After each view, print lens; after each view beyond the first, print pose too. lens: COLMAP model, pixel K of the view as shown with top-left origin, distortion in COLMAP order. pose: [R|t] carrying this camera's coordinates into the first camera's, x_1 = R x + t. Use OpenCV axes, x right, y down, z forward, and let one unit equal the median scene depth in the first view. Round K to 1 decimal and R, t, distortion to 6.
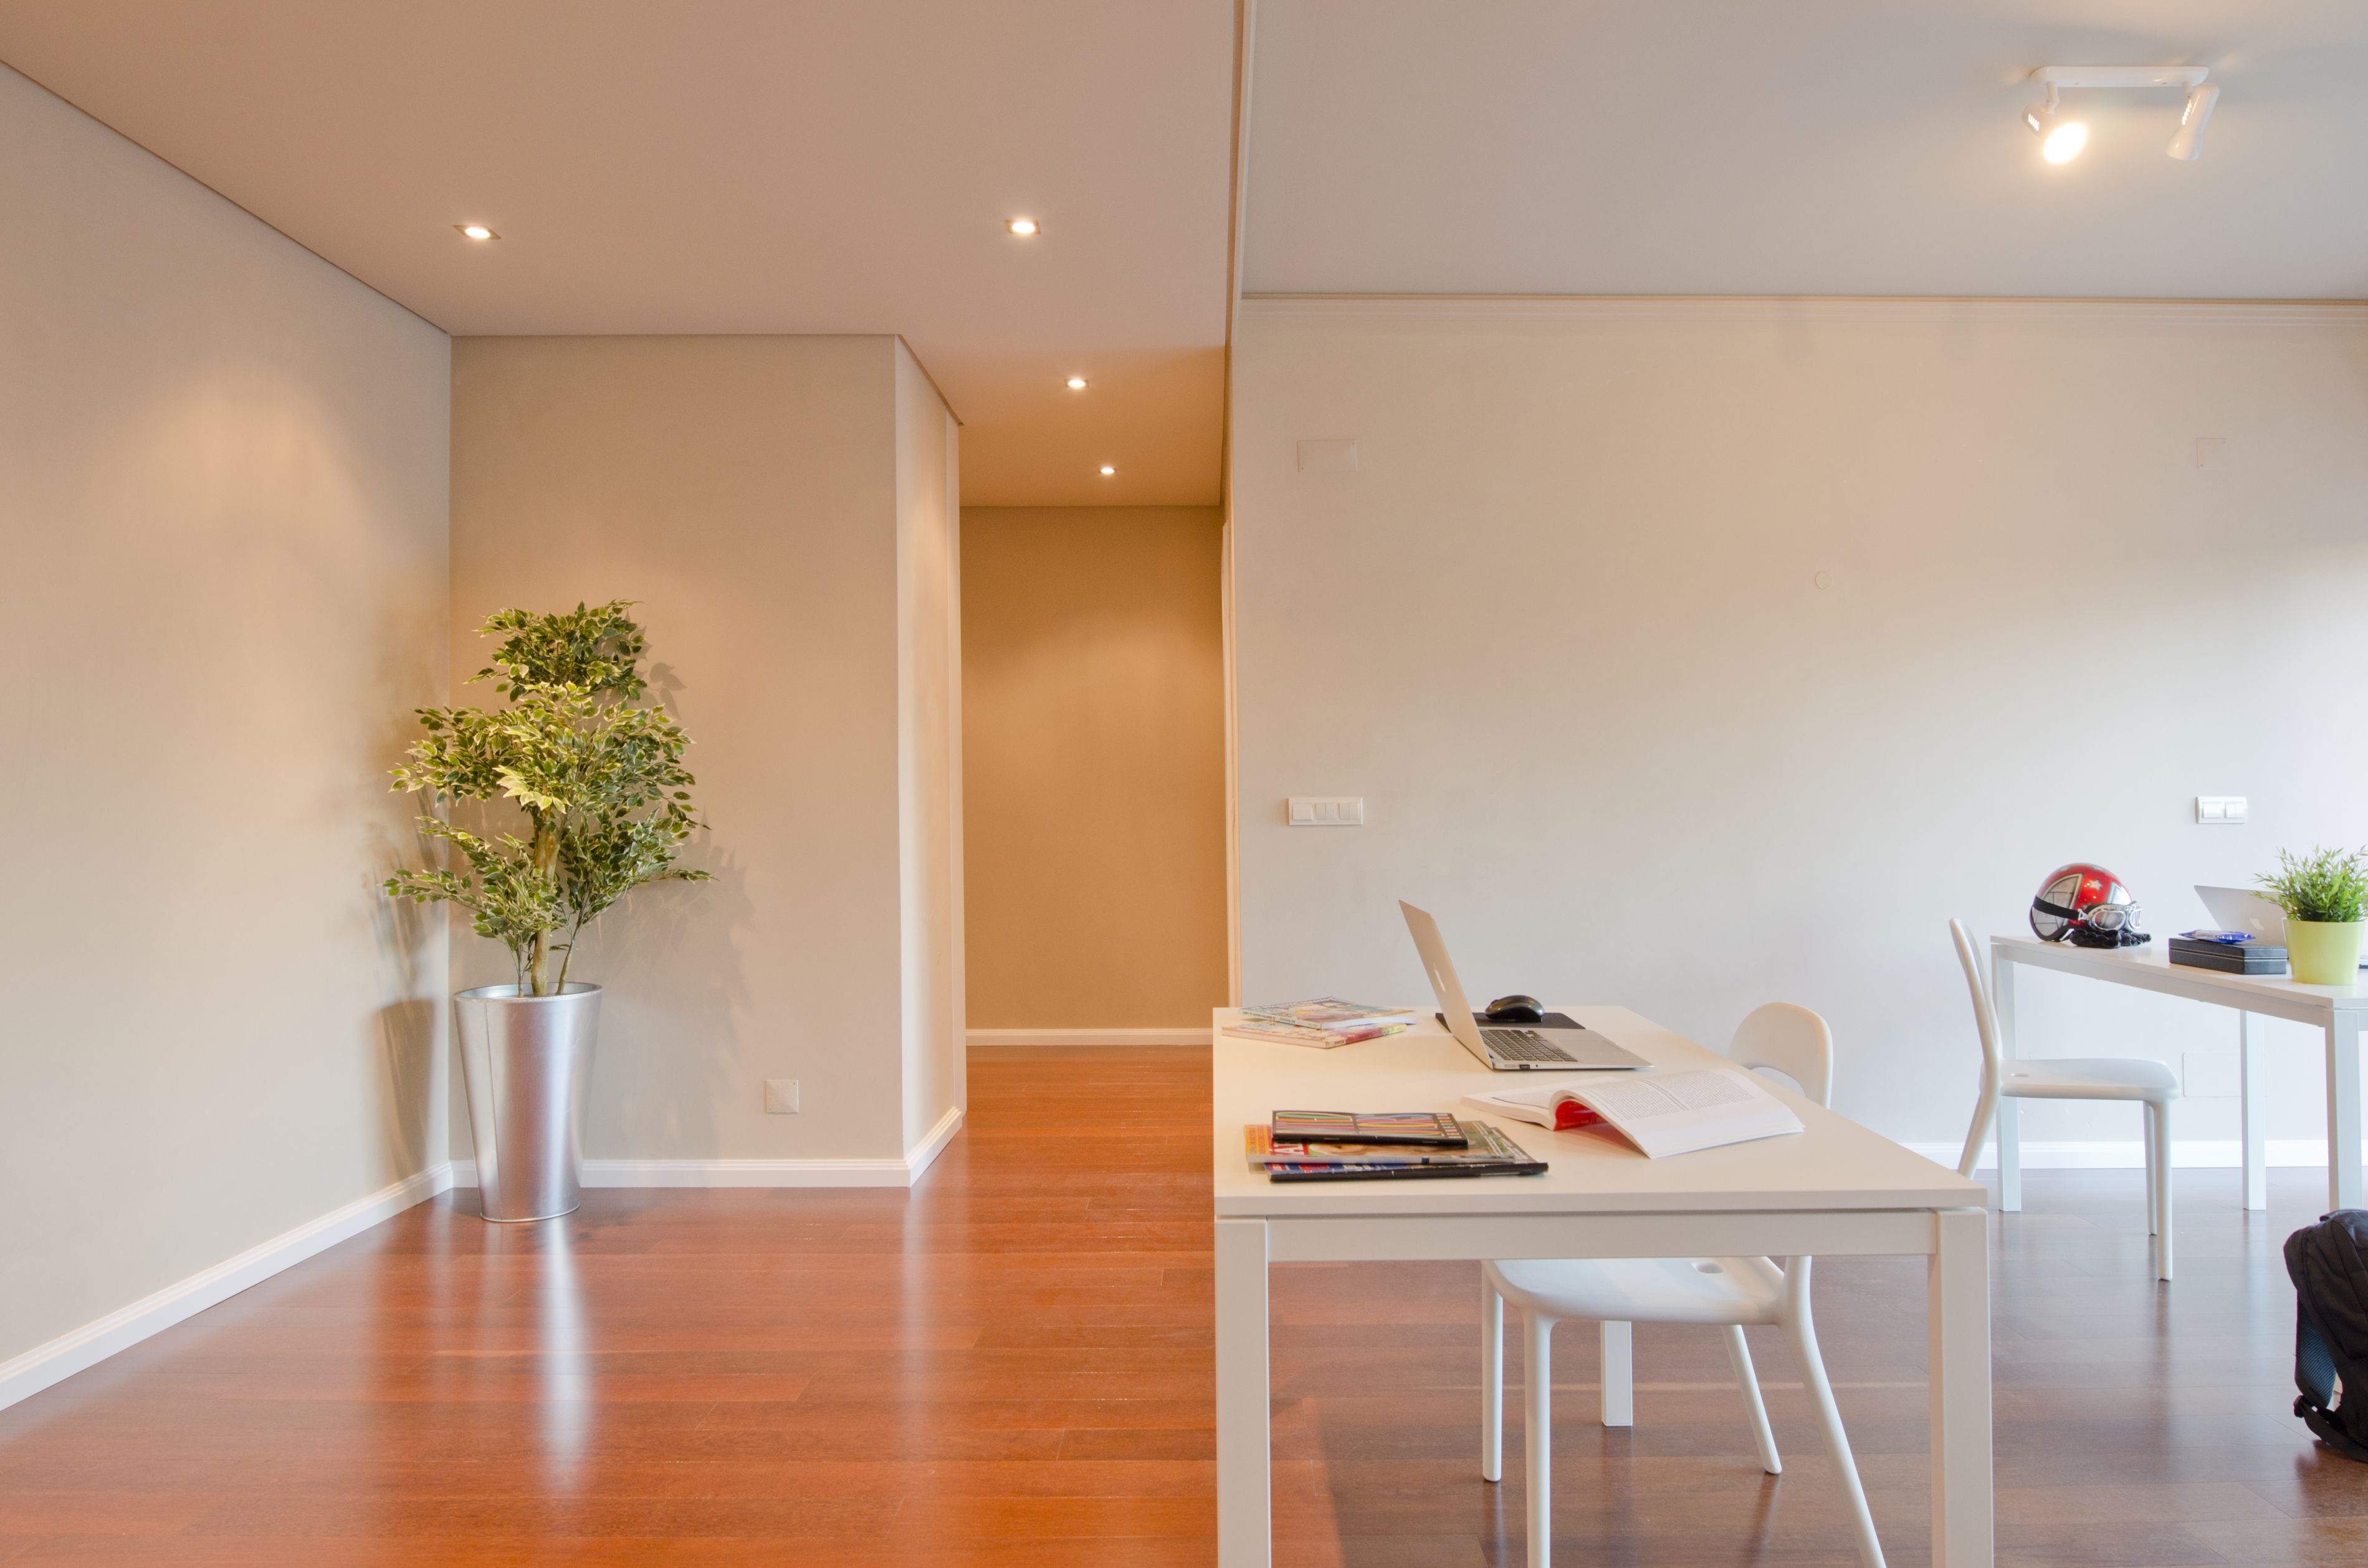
lens RADIAL K [[1459.3, 0, 1192.0], [0, 1459.3, 749.8], [0, 0, 1]] dist [-0.007690, -0.001684]
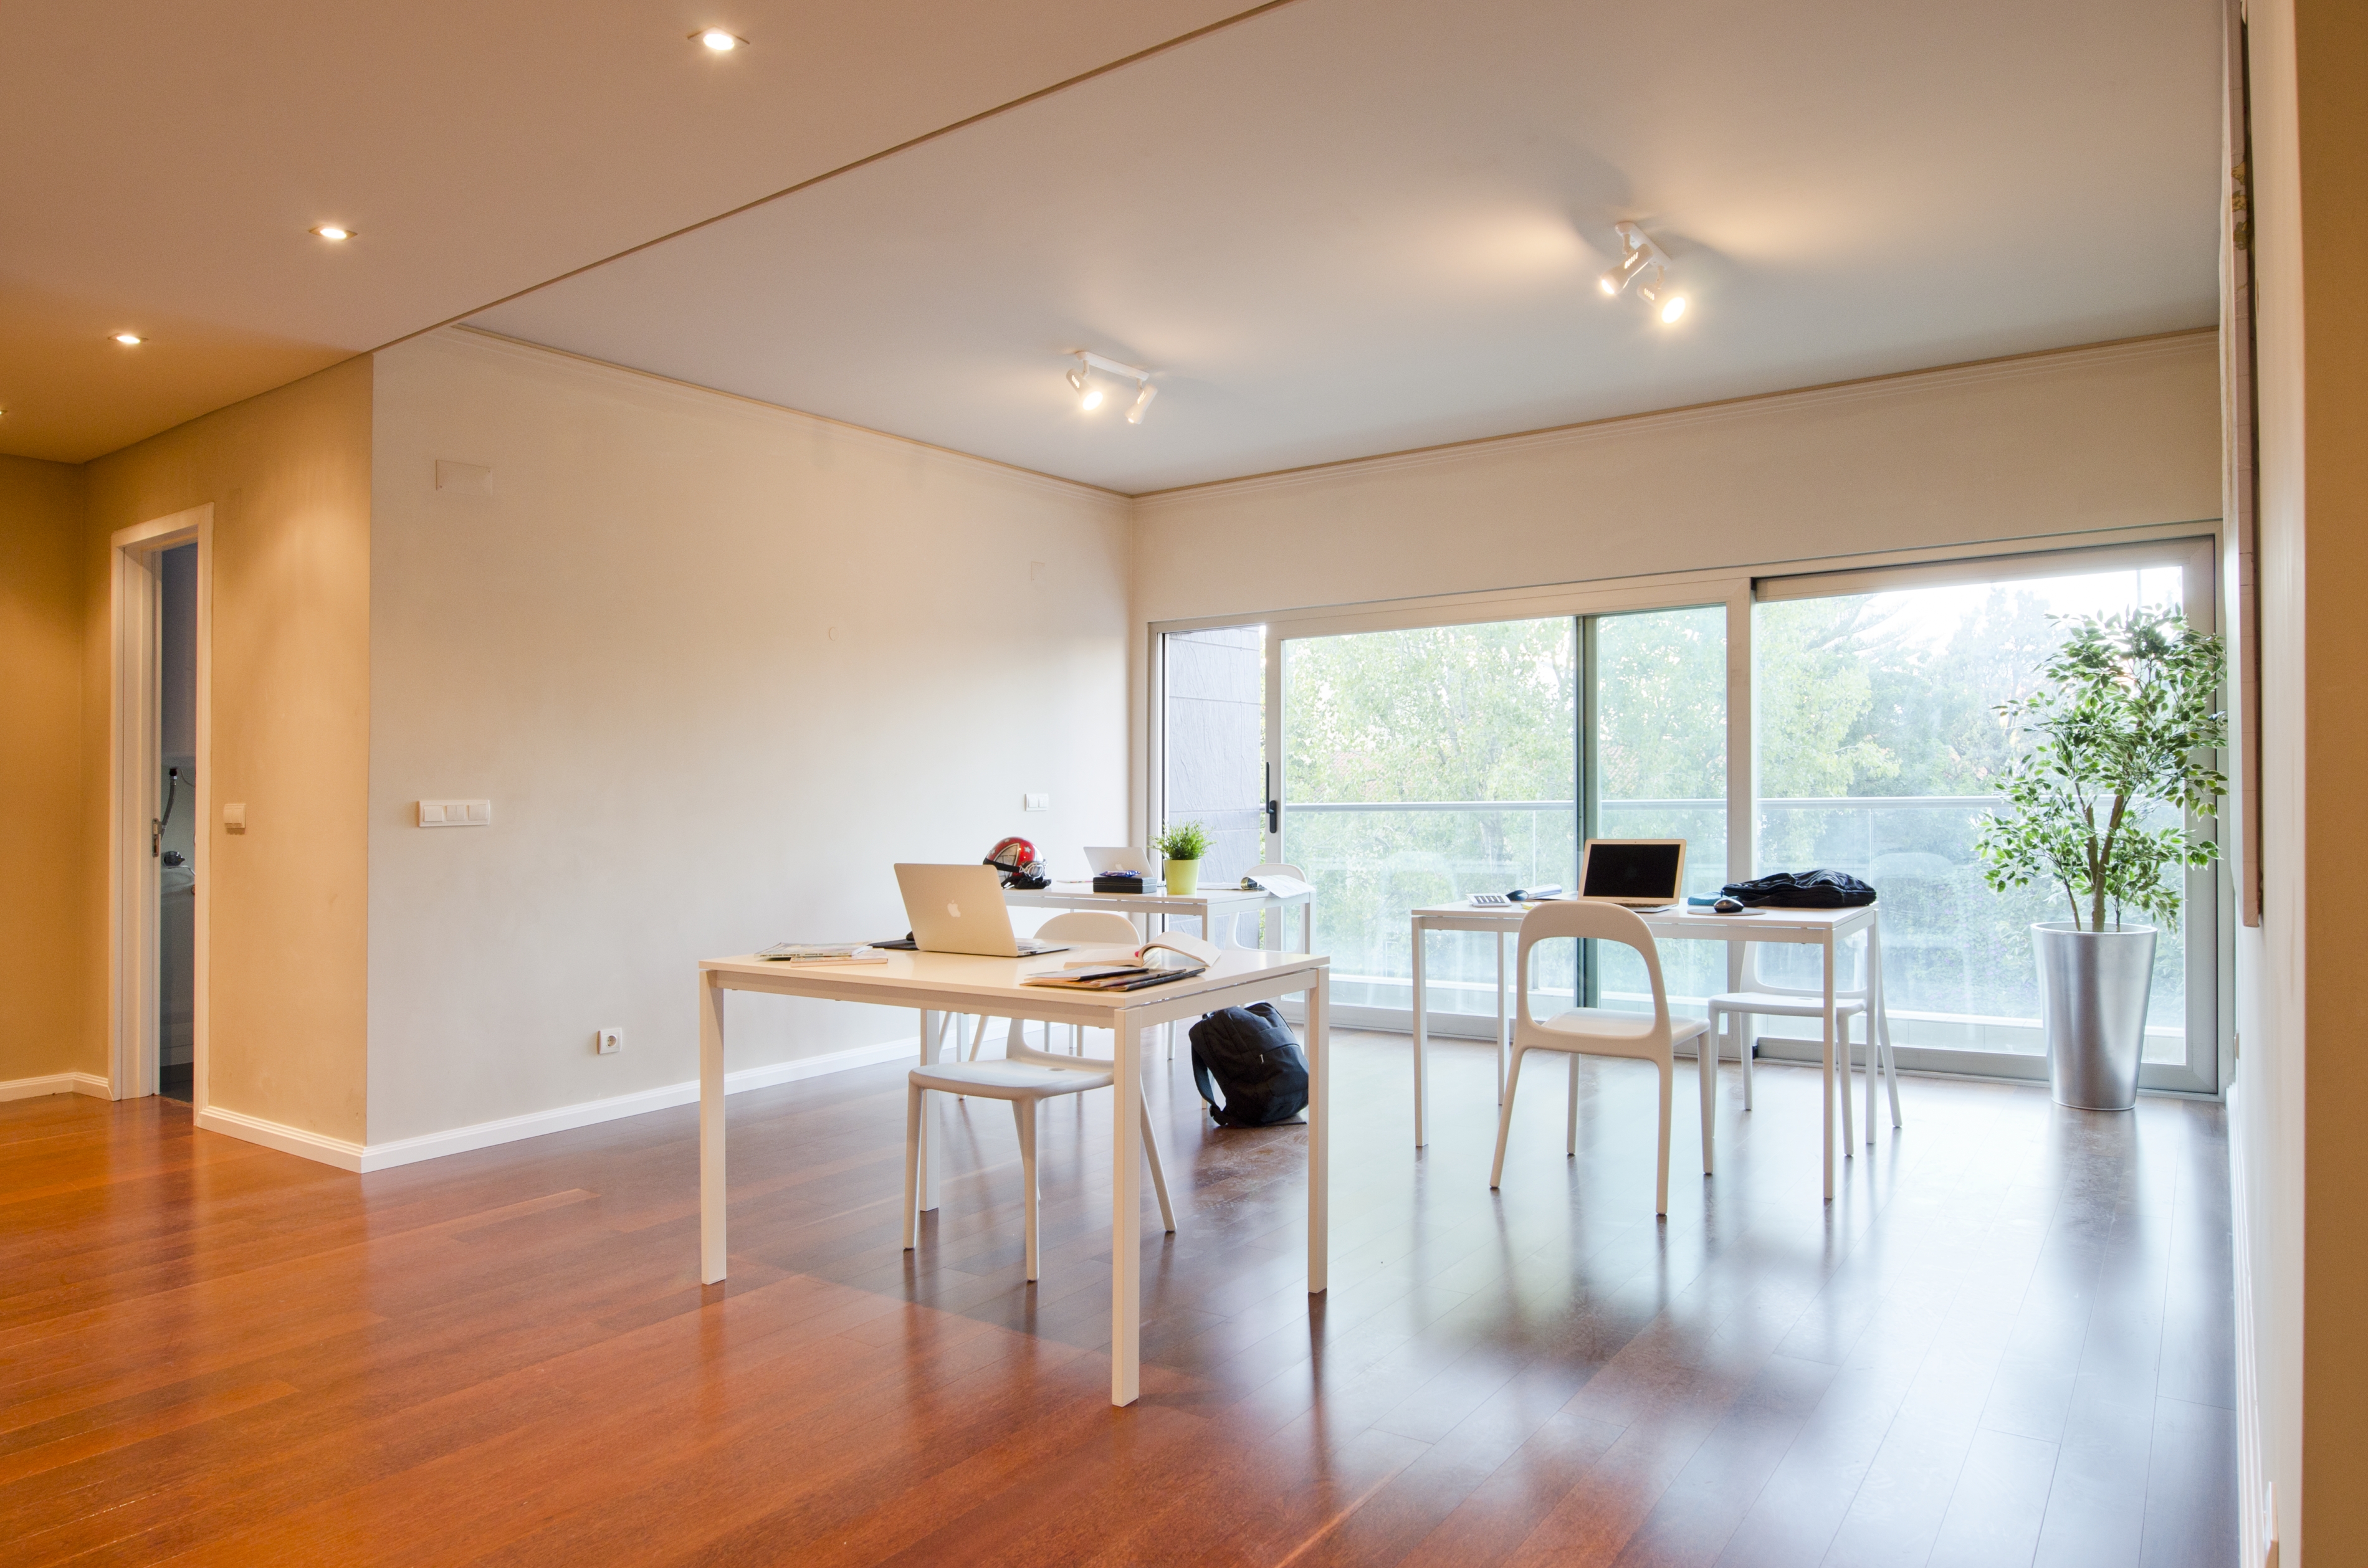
lens RADIAL K [[1465.7, 0, 1184.0], [0, 1465.7, 784.0], [0, 0, 1]] dist [-0.003804, -0.001052]
pose [[0.596853, -0.001324, 0.802350, -0.544571], [-0.014694, 0.999813, 0.012580, -0.000112], [-0.802216, -0.019298, 0.596721, -0.075531]]
